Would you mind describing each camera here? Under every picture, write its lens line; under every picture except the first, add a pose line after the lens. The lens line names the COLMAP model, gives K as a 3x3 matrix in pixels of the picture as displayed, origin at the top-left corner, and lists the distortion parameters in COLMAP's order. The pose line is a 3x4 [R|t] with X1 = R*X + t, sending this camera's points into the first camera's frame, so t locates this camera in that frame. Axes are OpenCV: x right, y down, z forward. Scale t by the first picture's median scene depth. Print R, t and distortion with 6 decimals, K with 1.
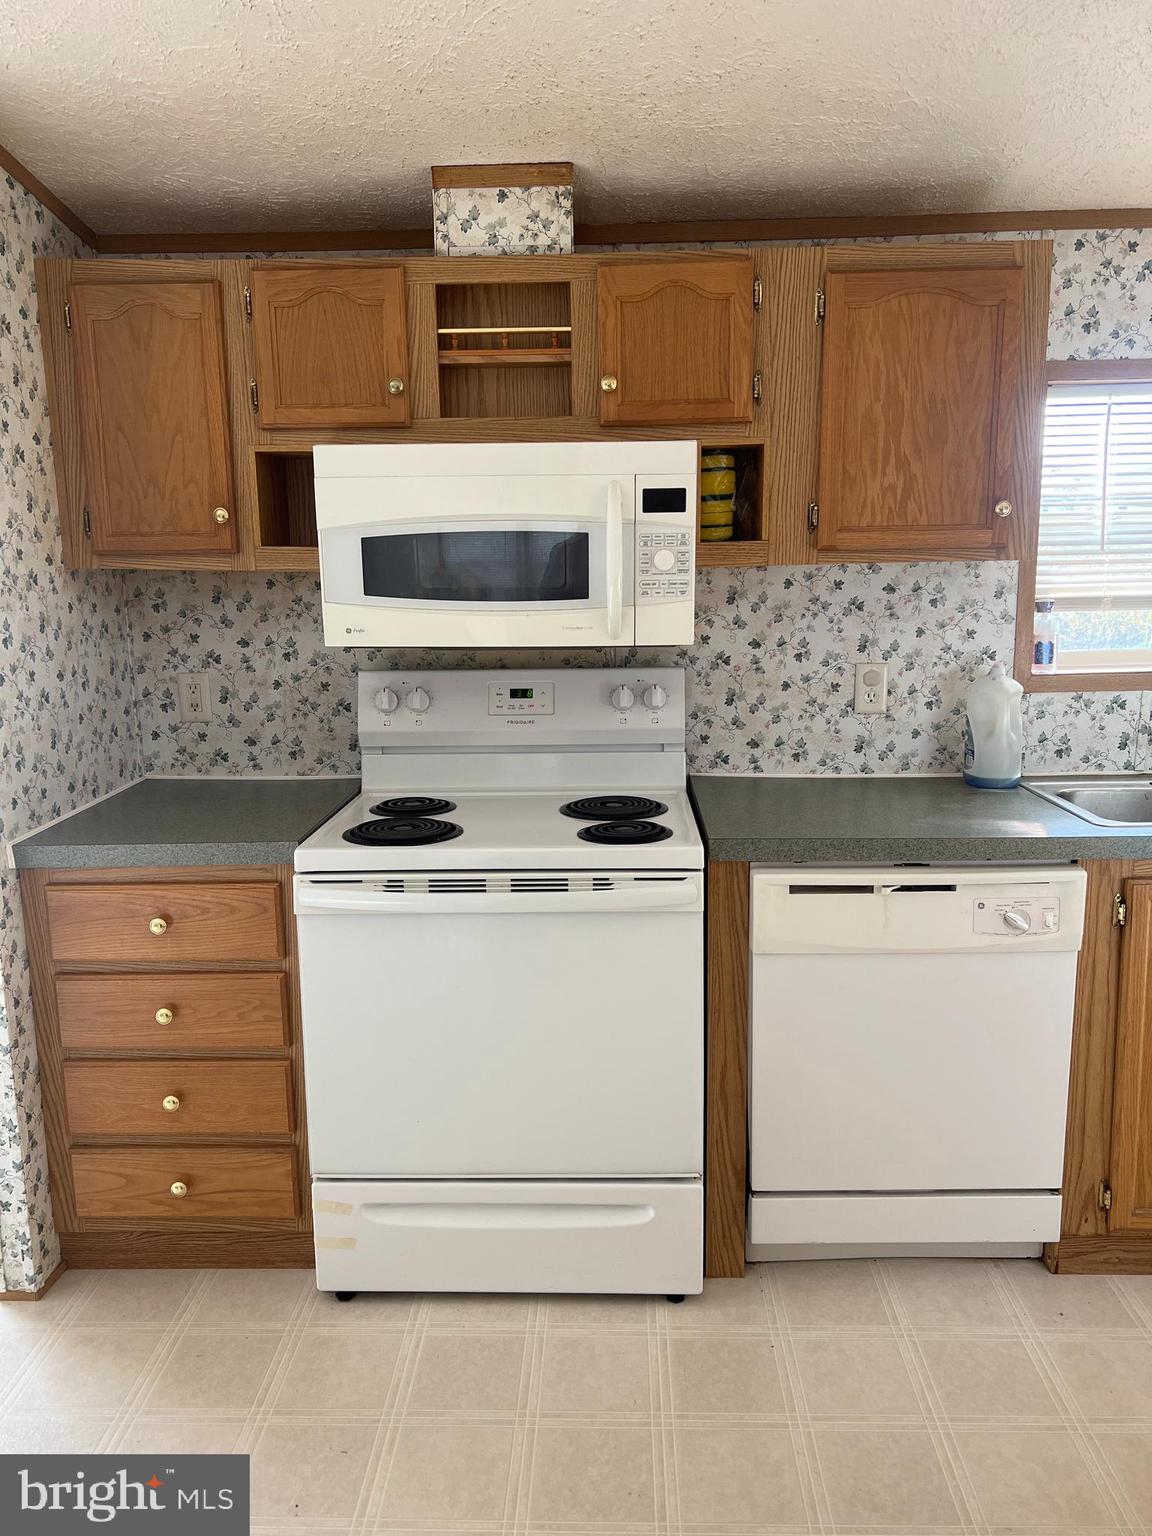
lens RADIAL K [[1155.0, 0, 576.0], [0, 1155.0, 768.0], [0, 0, 1]] dist [0.052868, -0.073451]
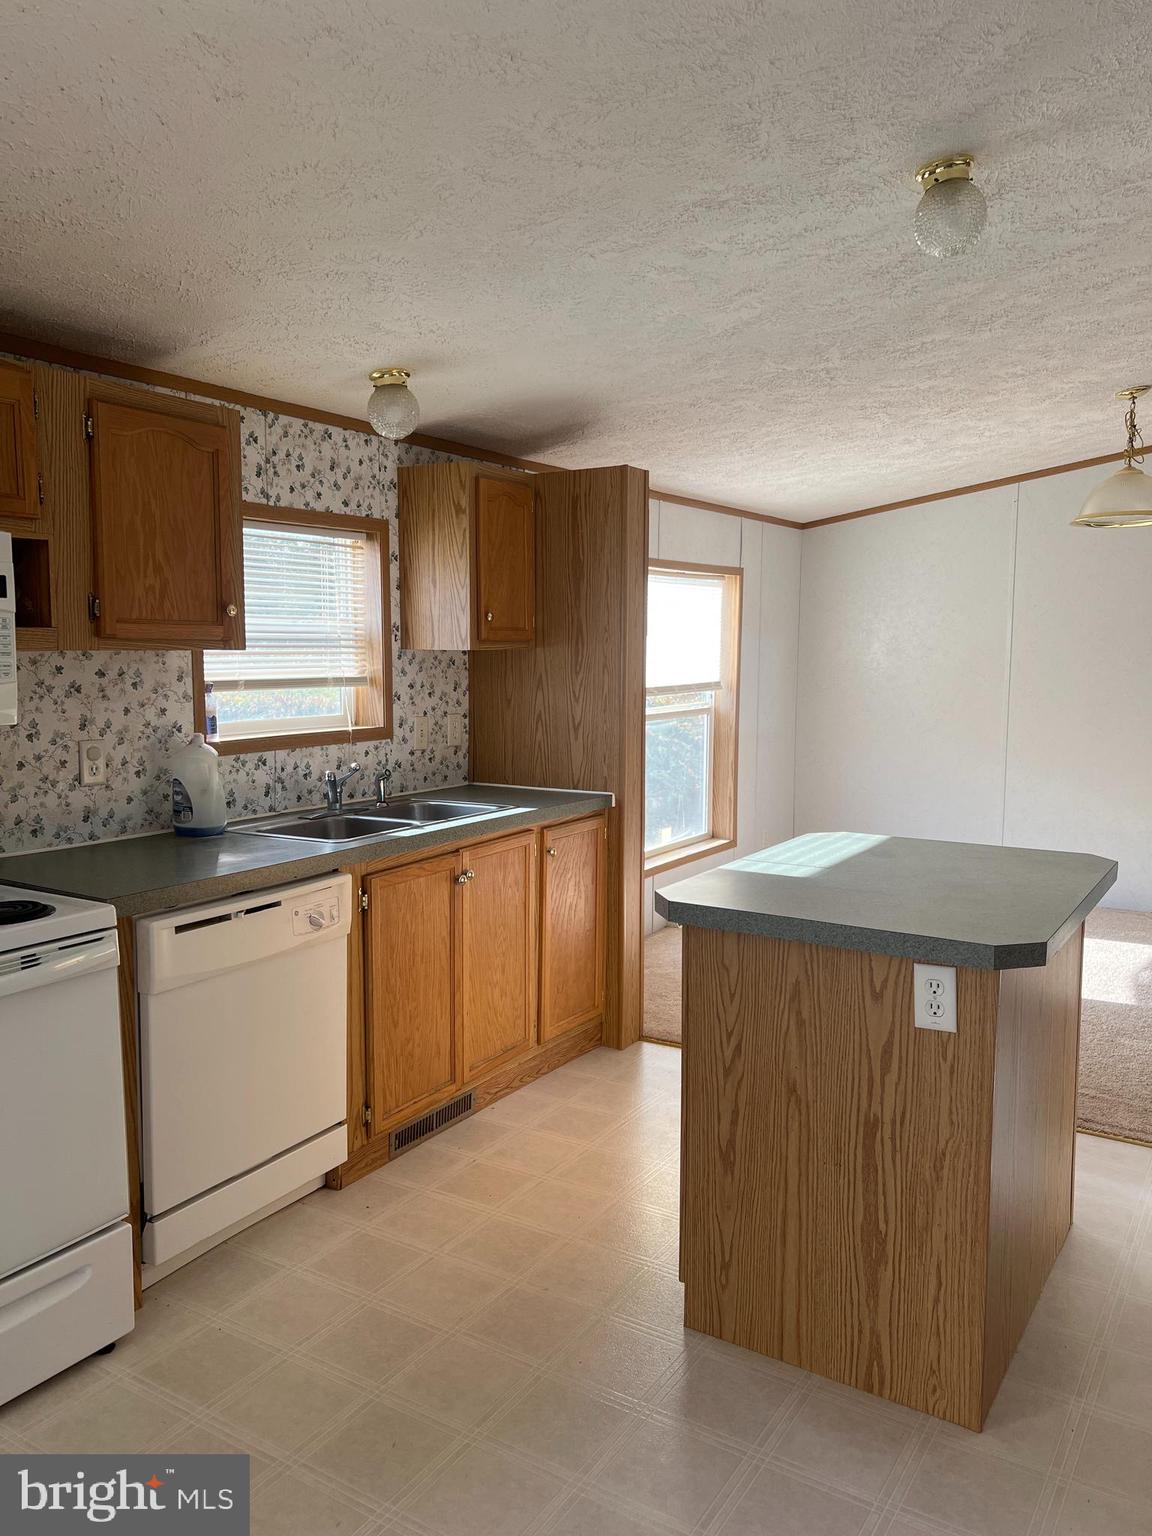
lens RADIAL K [[1155.0, 0, 576.0], [0, 1155.0, 768.0], [0, 0, 1]] dist [0.052868, -0.073451]
pose [[0.501757, -0.070651, 0.862119, -0.478847], [0.140809, 0.990037, -0.000818, 0.002150], [-0.853471, 0.121804, 0.506706, 0.046478]]
